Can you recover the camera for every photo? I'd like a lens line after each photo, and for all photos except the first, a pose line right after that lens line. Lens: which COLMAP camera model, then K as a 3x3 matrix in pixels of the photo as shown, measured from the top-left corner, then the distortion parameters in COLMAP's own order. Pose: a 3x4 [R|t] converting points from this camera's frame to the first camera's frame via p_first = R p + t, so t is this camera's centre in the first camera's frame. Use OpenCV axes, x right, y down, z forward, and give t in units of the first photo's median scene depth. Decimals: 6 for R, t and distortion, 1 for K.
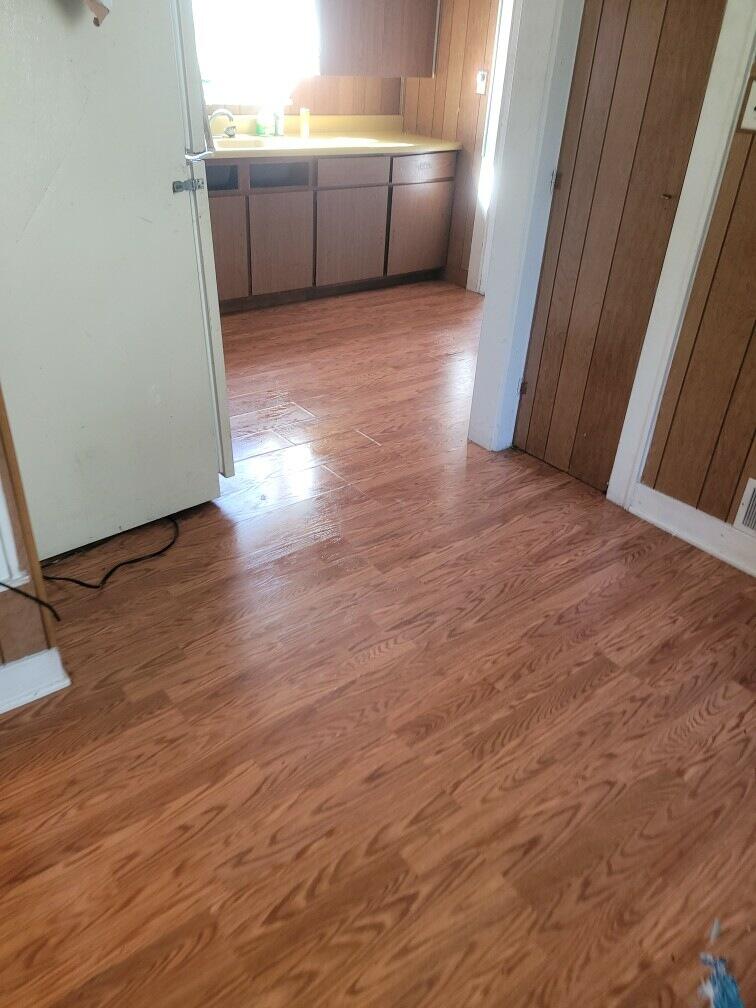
lens RADIAL K [[762.9, 0, 377.3], [0, 762.9, 504.6], [0, 0, 1]] dist [0.054581, -0.038619]
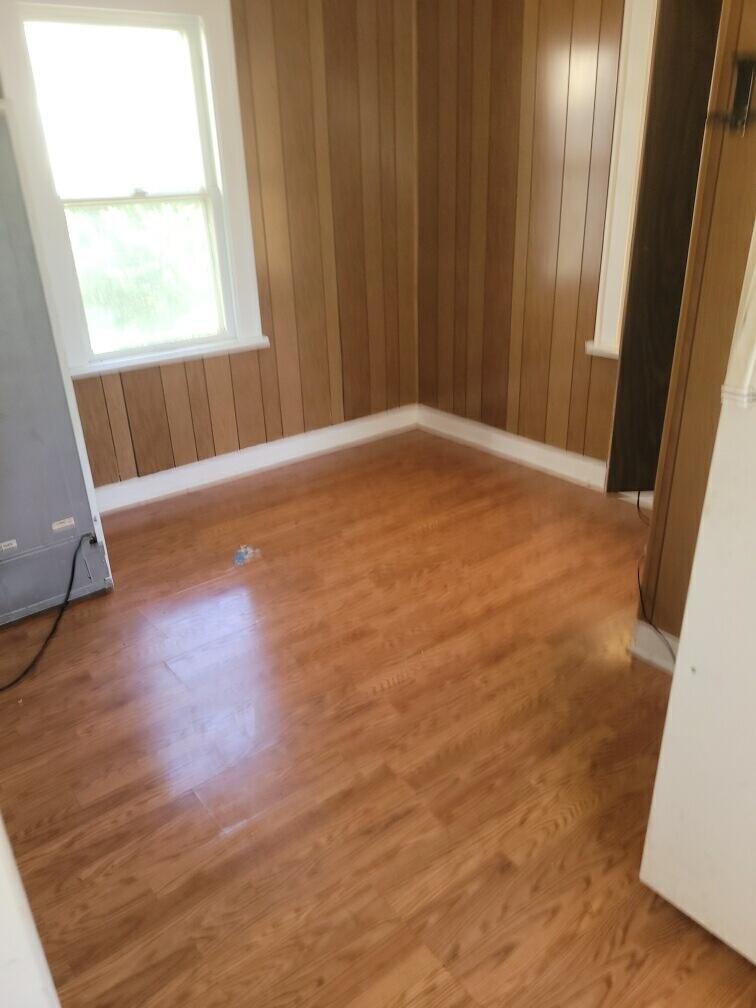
lens RADIAL K [[762.9, 0, 378.9], [0, 762.9, 505.7], [0, 0, 1]] dist [0.054581, -0.038619]
pose [[-0.999730, -0.022681, -0.005080, 0.032468], [-0.017100, 0.569683, 0.821686, -0.972759], [-0.015742, 0.821551, -0.569917, 1.557543]]
